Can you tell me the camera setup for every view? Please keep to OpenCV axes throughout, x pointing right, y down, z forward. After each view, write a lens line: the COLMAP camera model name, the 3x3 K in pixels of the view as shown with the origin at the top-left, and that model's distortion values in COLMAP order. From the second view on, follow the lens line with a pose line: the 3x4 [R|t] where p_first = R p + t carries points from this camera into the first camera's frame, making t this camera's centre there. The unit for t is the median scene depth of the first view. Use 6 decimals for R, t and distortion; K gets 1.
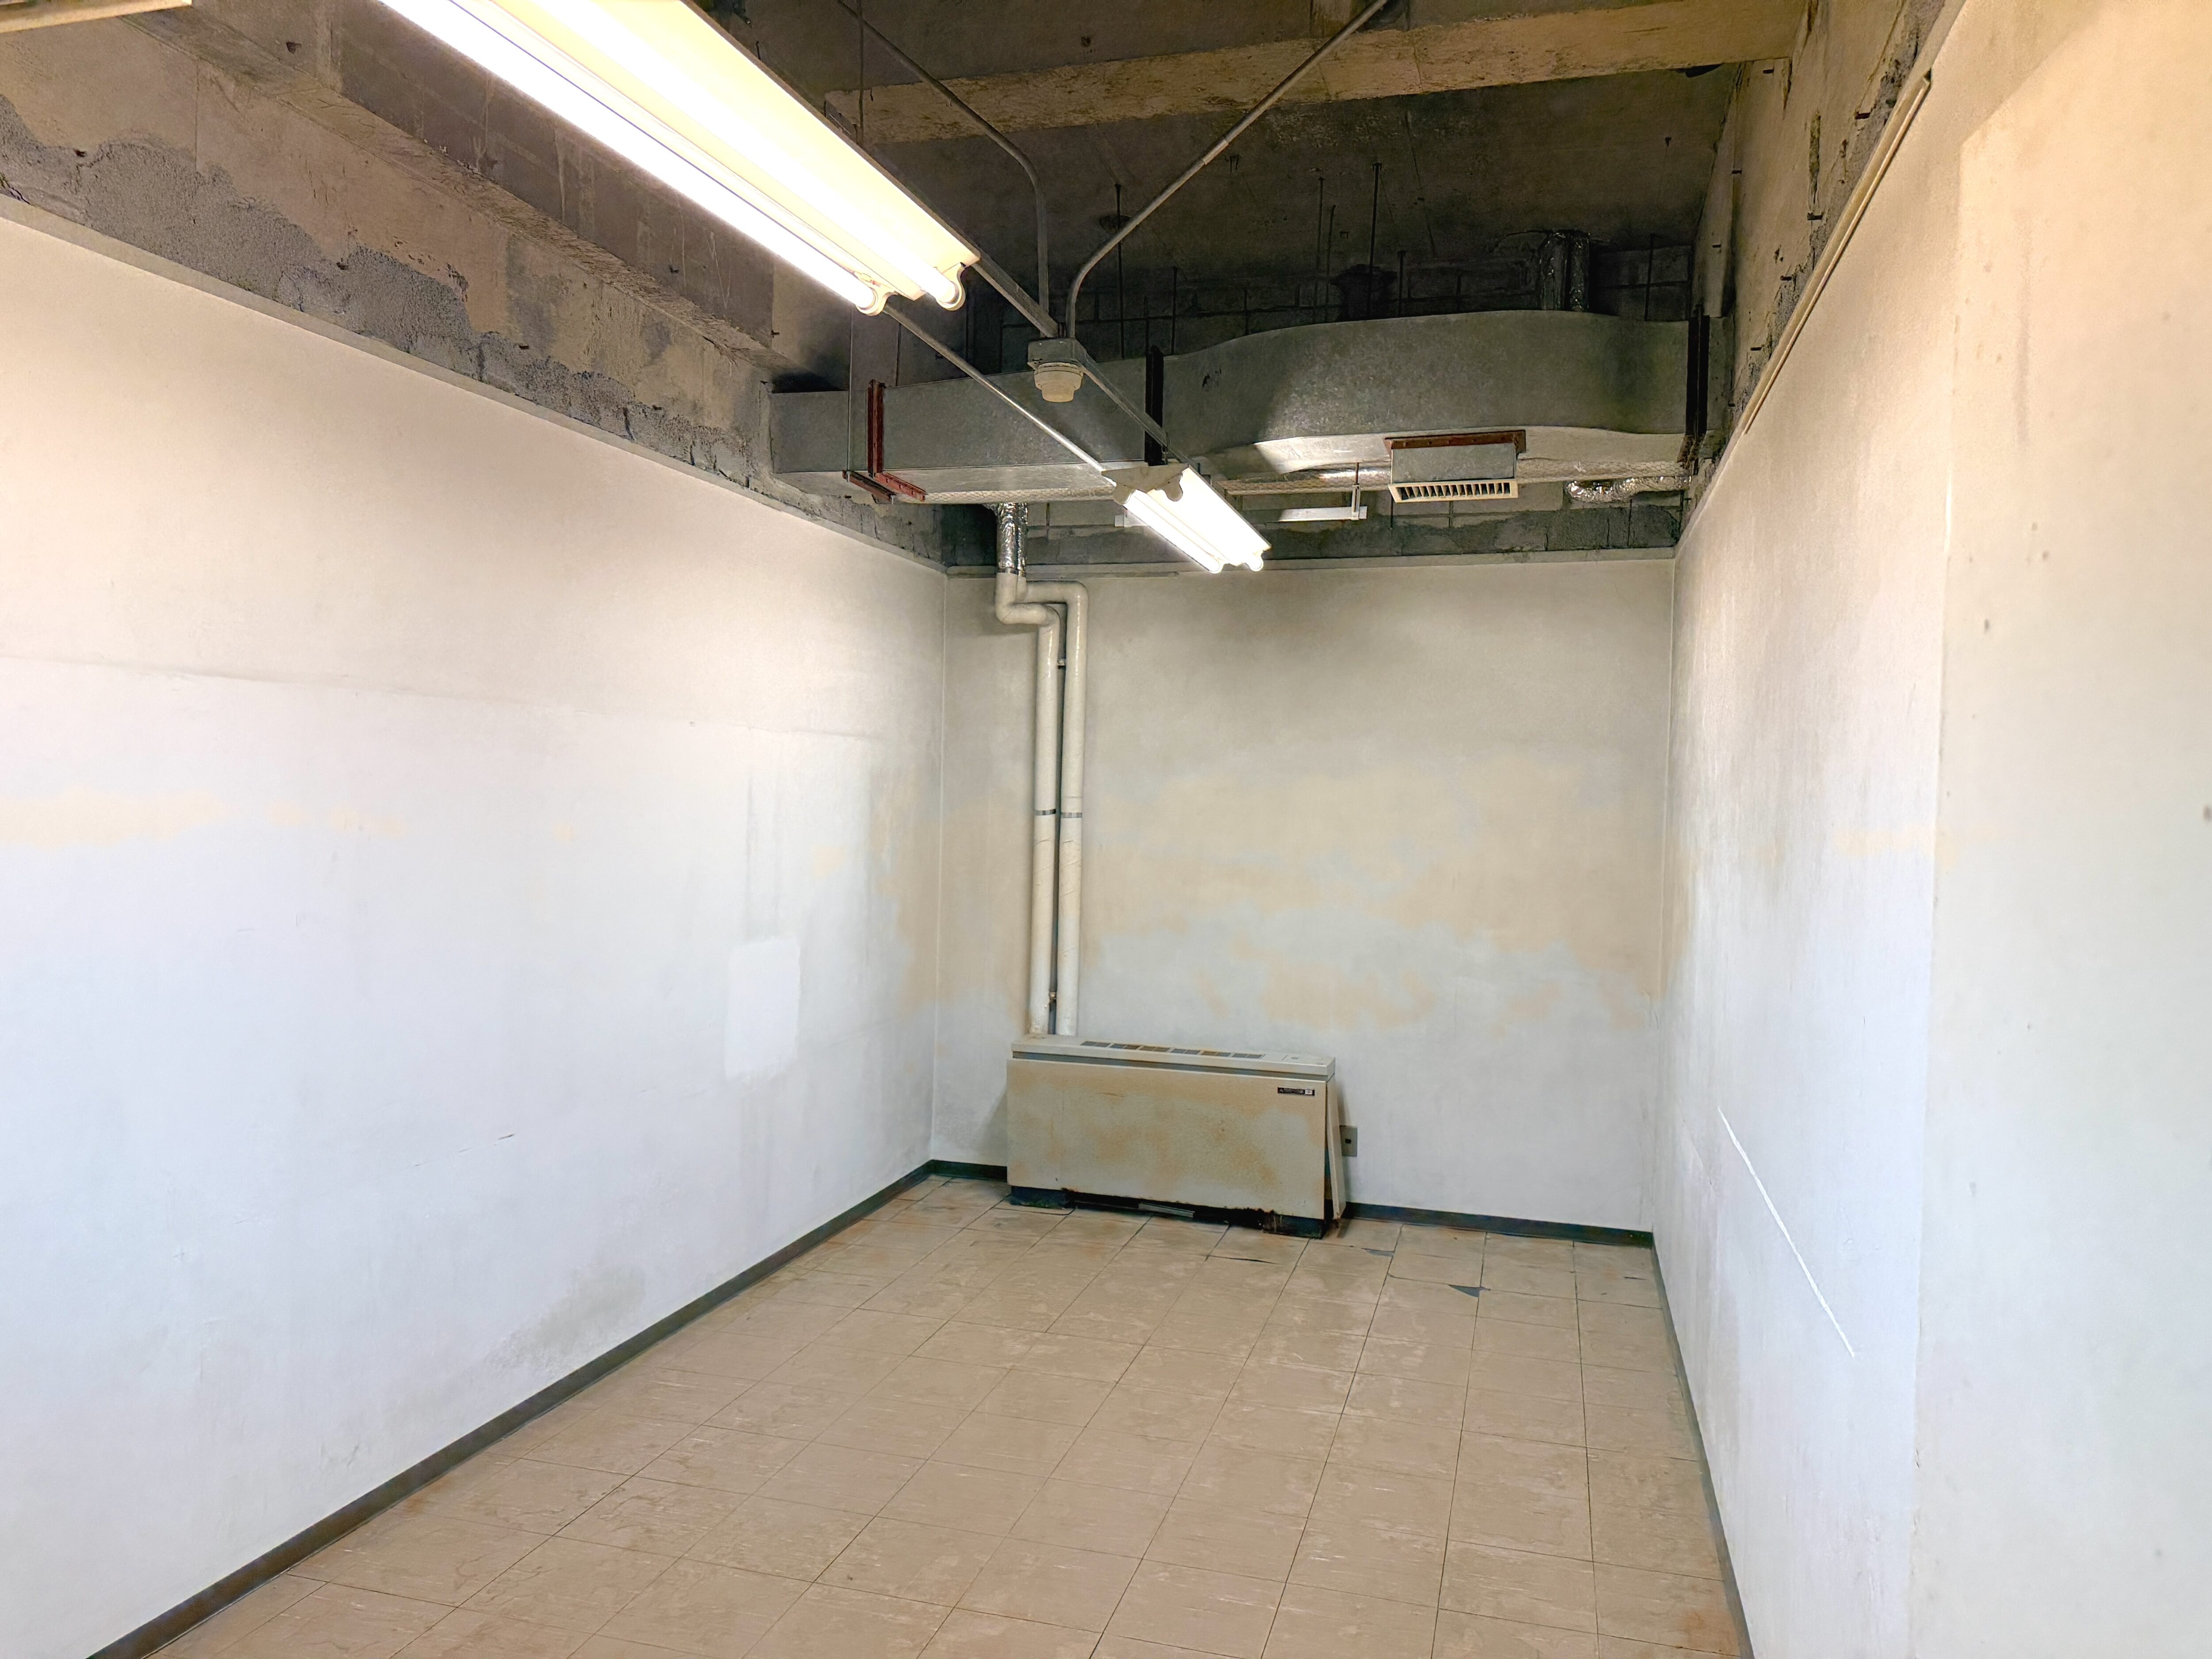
lens RADIAL K [[1560.3, 0, 1100.2], [0, 1560.3, 827.6], [0, 0, 1]] dist [-0.011896, -0.011740]
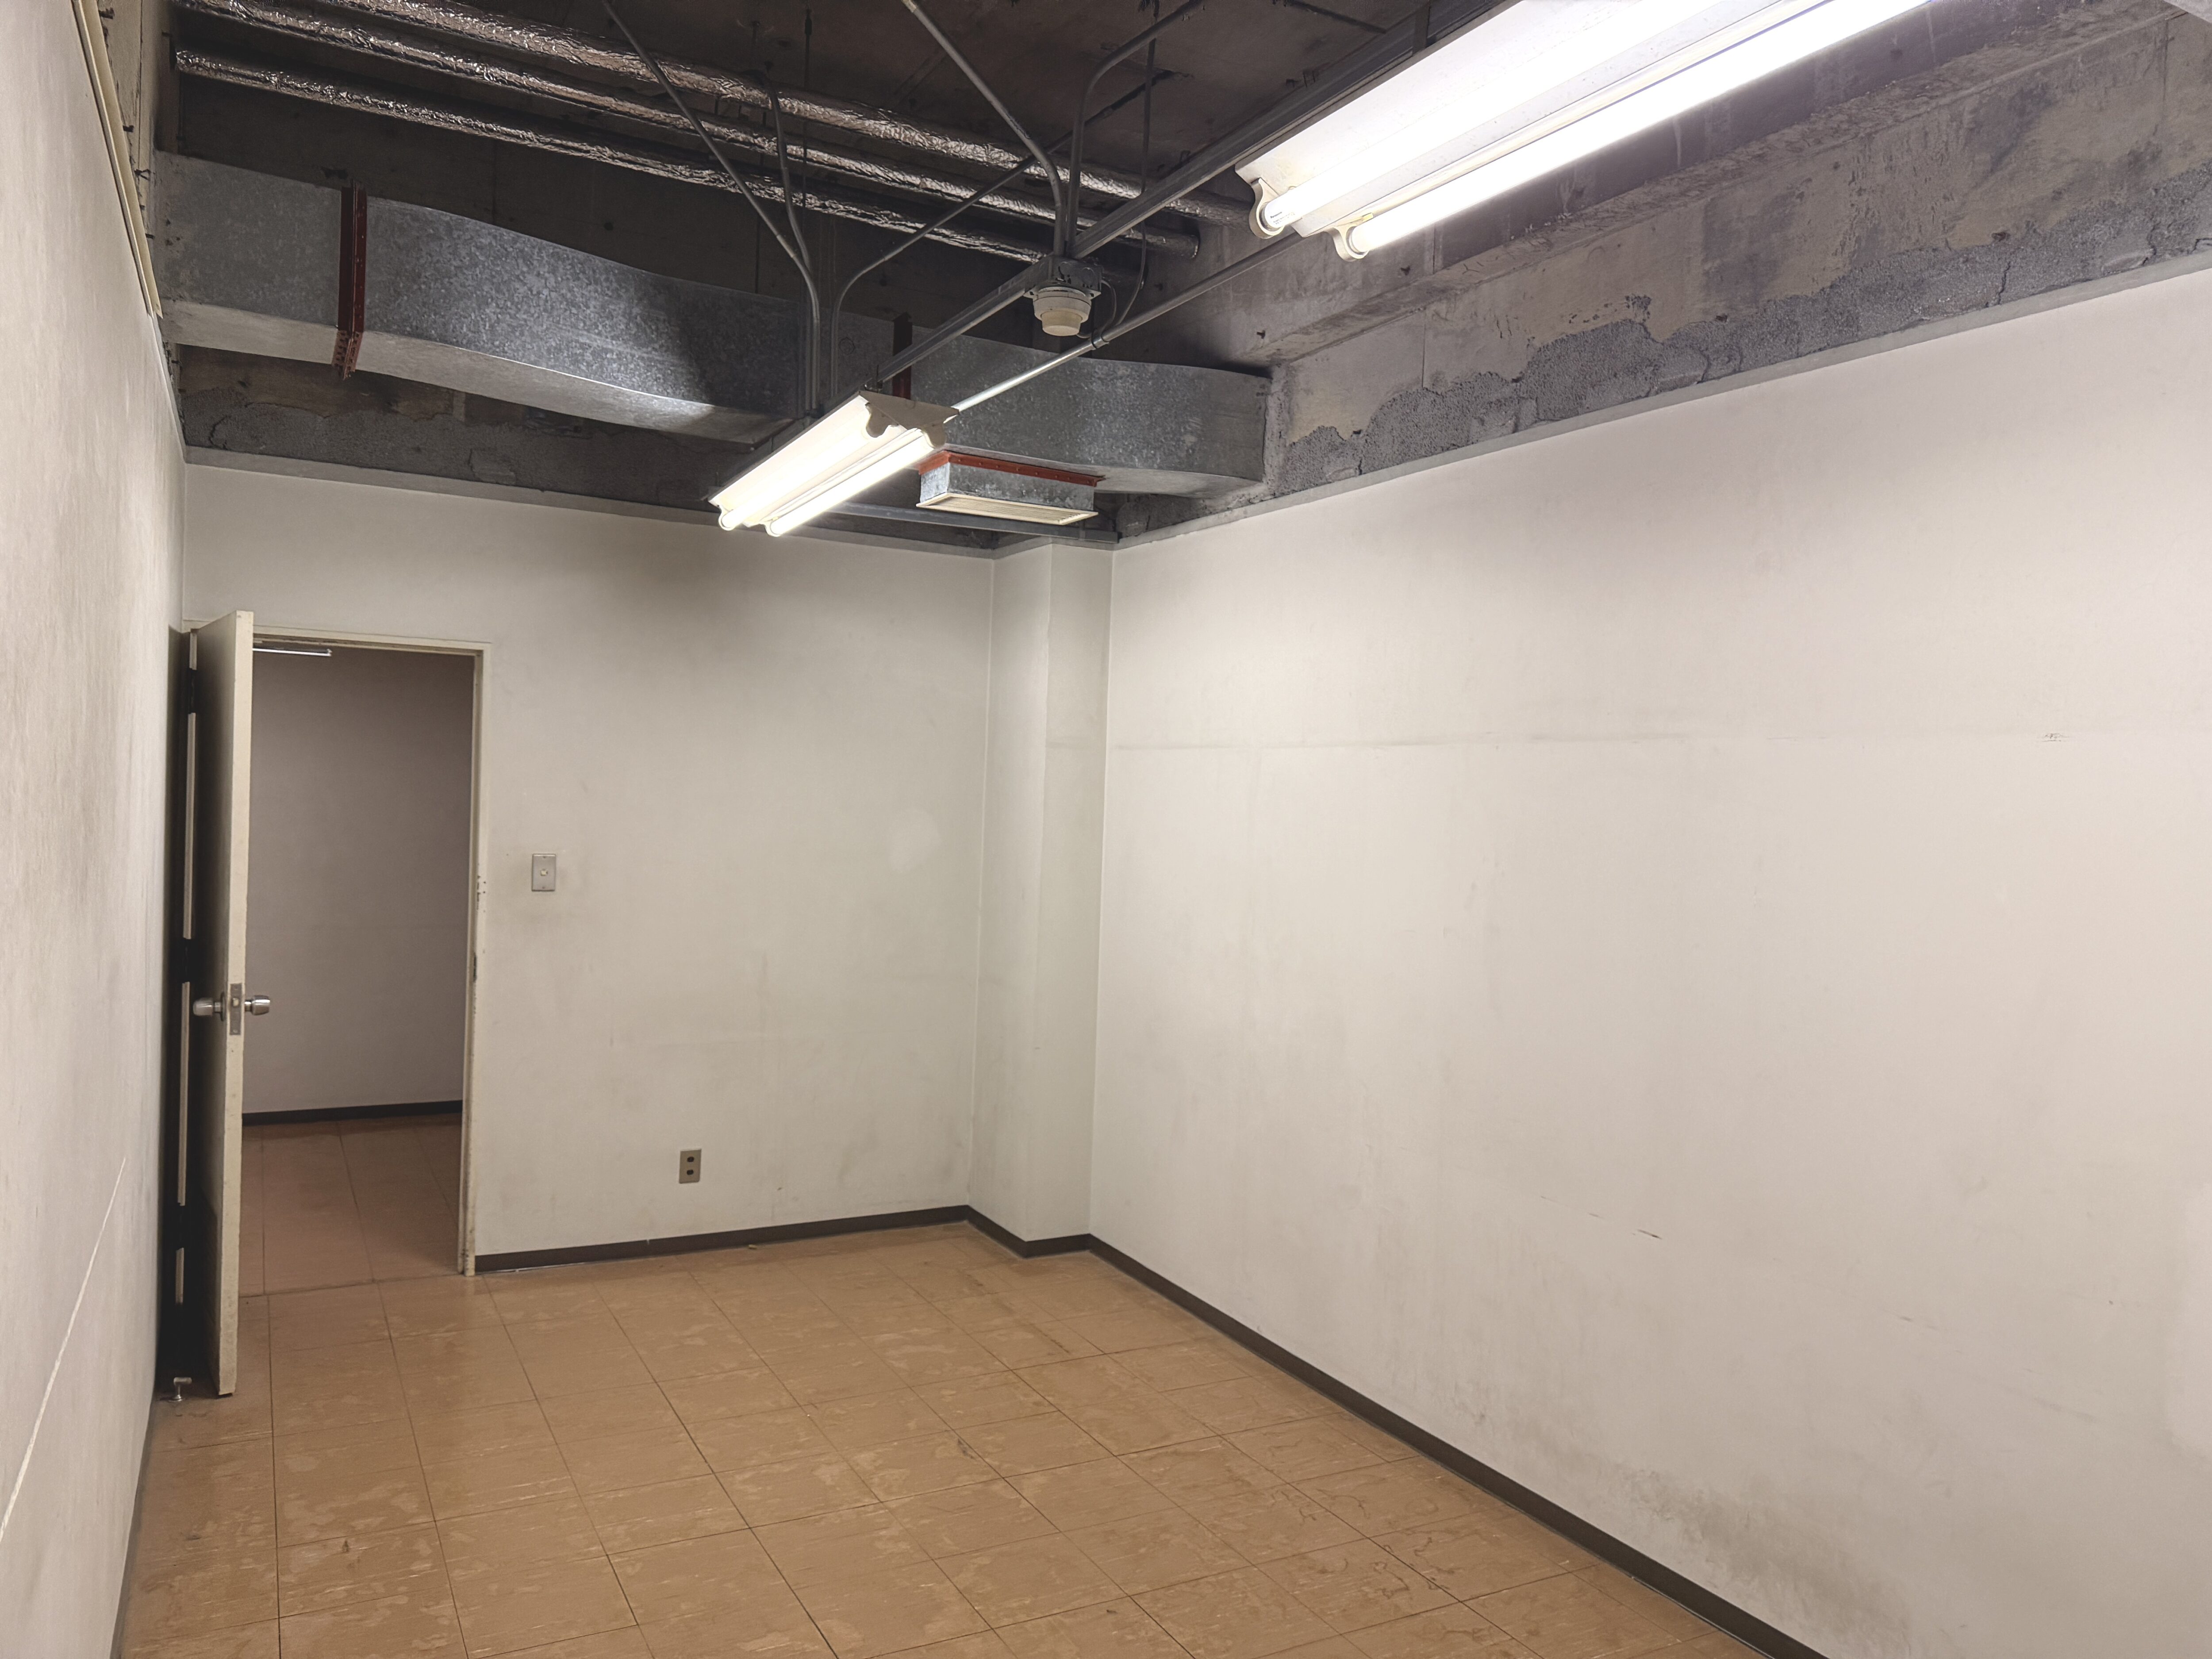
lens RADIAL K [[1560.3, 0, 1102.3], [0, 1560.3, 834.1], [0, 0, 1]] dist [-0.011896, -0.011740]
pose [[-0.718455, -0.031736, -0.694849, 0.458776], [-0.067852, 0.997392, 0.024602, -0.026428], [0.692256, 0.064822, -0.718735, 1.414395]]
